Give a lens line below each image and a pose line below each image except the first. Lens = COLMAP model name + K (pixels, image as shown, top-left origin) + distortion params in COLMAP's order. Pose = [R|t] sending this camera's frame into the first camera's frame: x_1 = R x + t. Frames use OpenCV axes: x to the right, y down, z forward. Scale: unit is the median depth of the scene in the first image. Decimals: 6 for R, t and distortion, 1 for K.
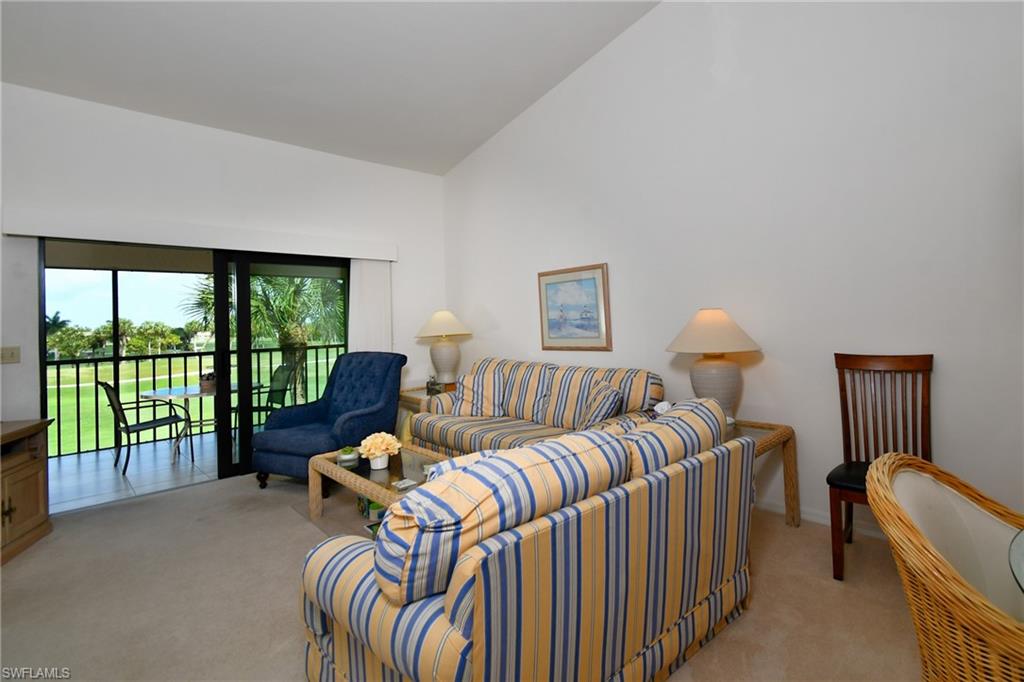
lens RADIAL K [[492.4, 0, 551.0], [0, 492.4, 315.0], [0, 0, 1]] dist [0.001517, -0.000641]
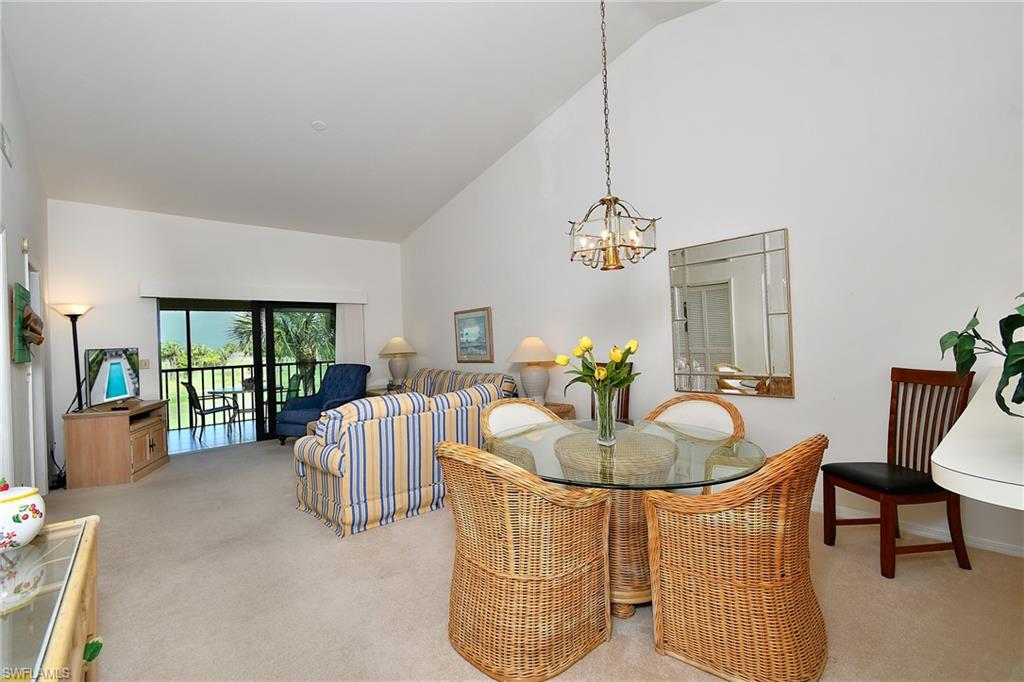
lens RADIAL K [[441.5, 0, 501.8], [0, 441.5, 344.0], [0, 0, 1]] dist [0.002462, 0.000336]
pose [[0.997104, -0.003432, -0.075973, 0.203761], [0.004841, 0.999820, 0.018364, -0.009813], [0.075896, -0.018679, 0.996941, -0.323698]]
